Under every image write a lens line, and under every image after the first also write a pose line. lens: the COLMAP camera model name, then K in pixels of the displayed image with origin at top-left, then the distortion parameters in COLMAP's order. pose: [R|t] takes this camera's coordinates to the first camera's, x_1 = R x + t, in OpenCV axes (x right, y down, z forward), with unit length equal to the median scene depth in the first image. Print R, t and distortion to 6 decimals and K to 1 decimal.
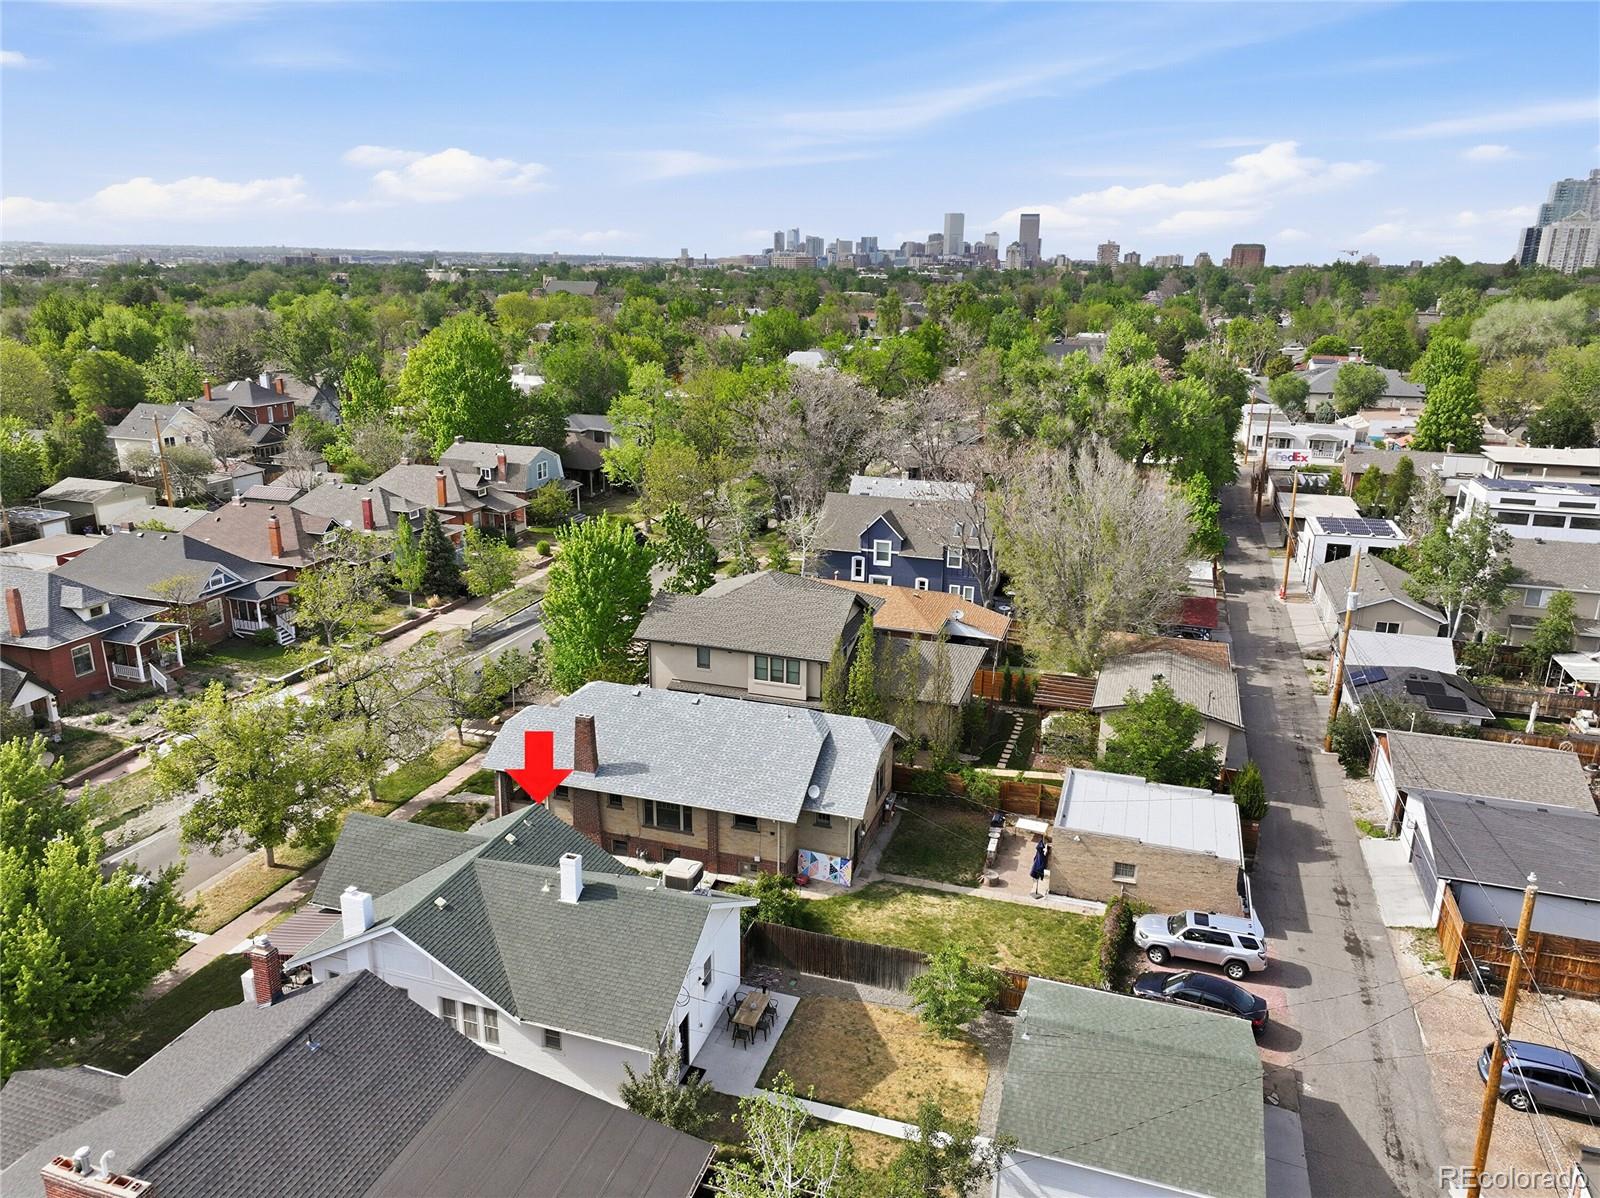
lens RADIAL K [[1120.0, 0, 800.0], [0, 1120.0, 599.0], [0, 0, 1]] dist [0.008071, -0.000232]
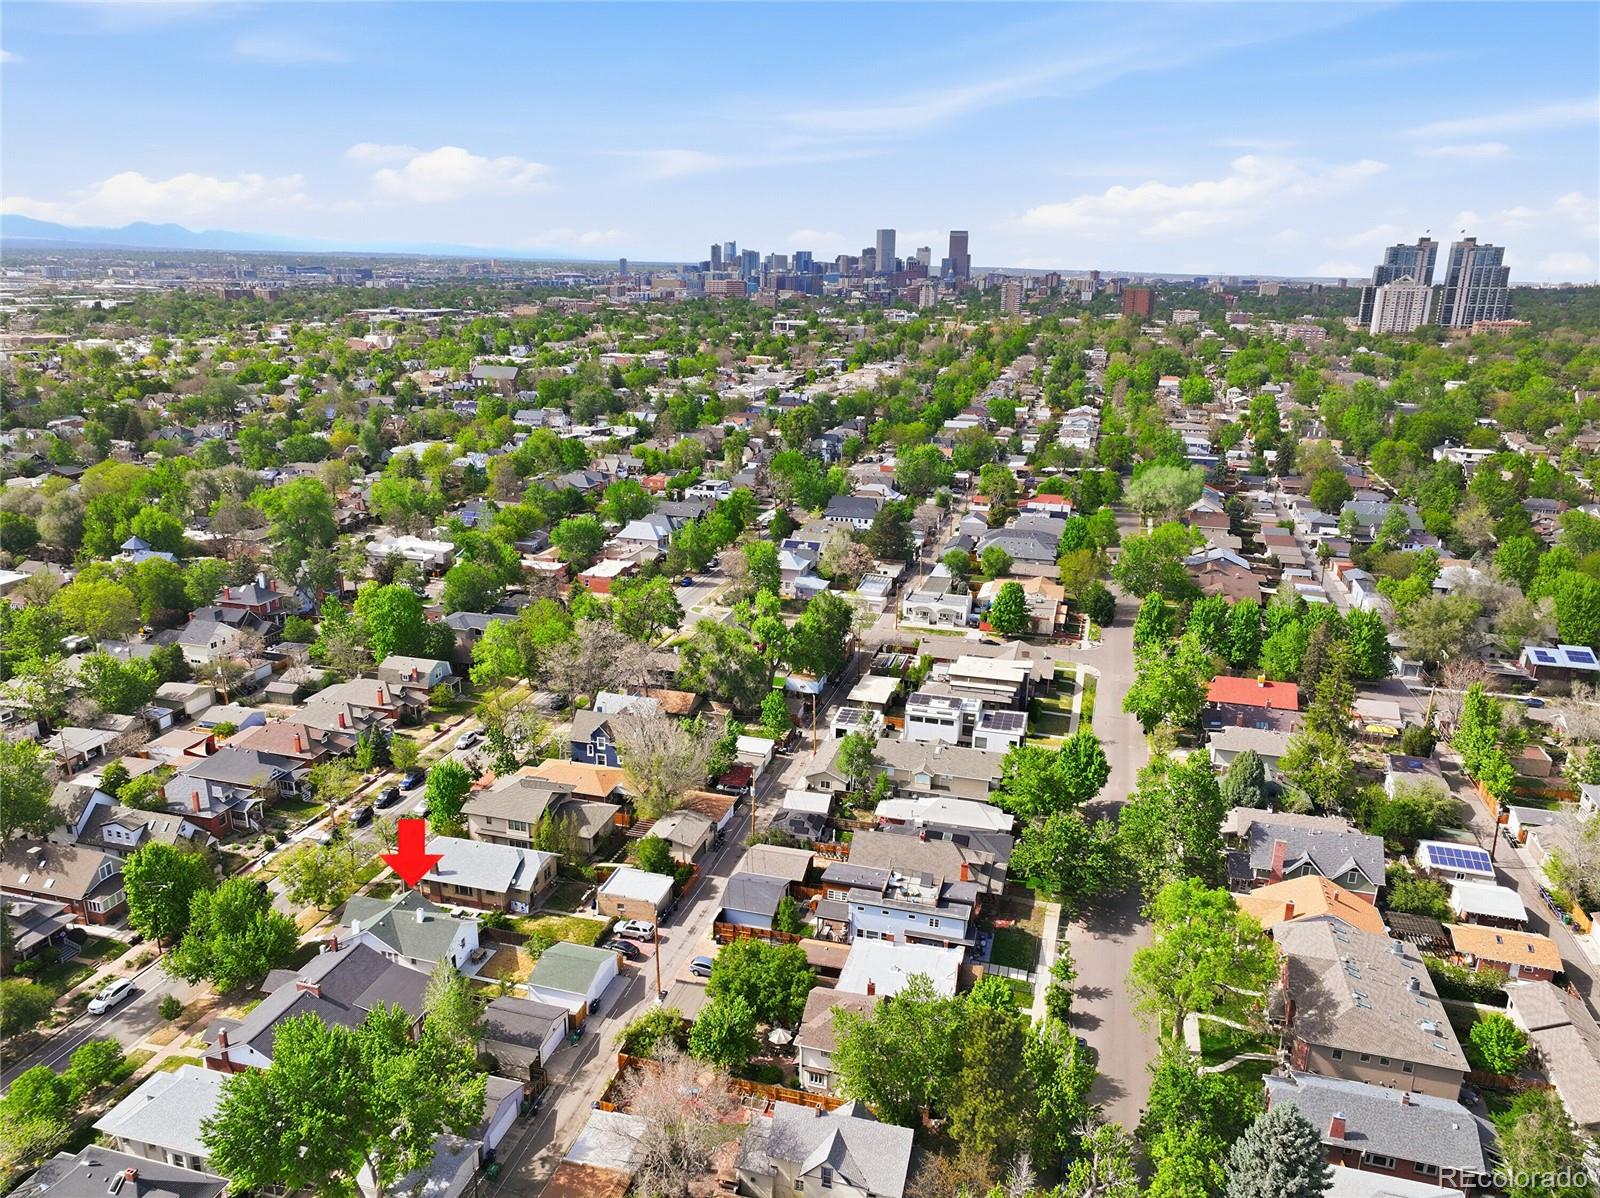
lens RADIAL K [[1142.8, 0, 800.0], [0, 1142.8, 599.0], [0, 0, 1]] dist [0.002290, -0.000711]
pose [[0.999115, -0.011082, 0.040584, 0.475389], [0.010931, 0.999933, 0.003933, -0.414168], [-0.040625, -0.003486, 0.999168, -1.458435]]
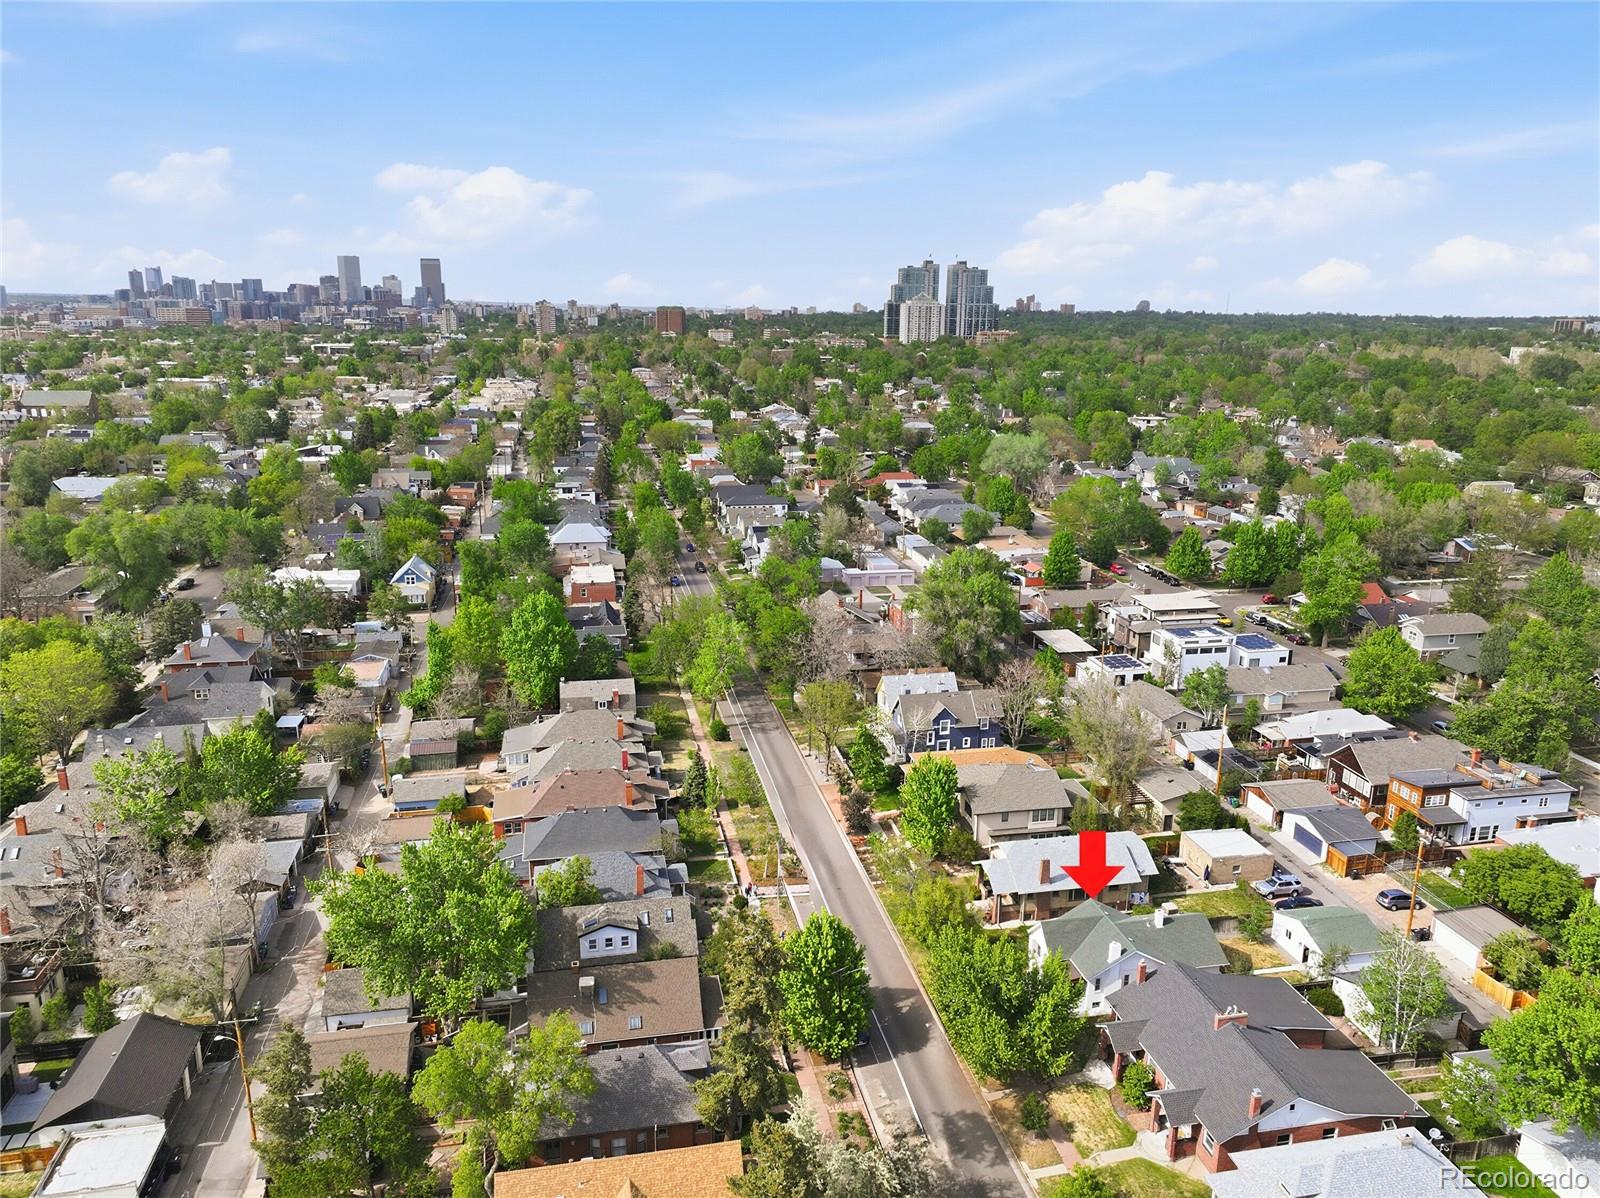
lens RADIAL K [[1142.8, 0, 800.0], [0, 1142.8, 599.0], [0, 0, 1]] dist [0.002290, -0.000711]
pose [[0.866350, -0.125389, 0.483440, -1.279755], [0.138506, 0.990324, 0.008649, -0.382448], [-0.479847, 0.059467, 0.875334, -0.604629]]
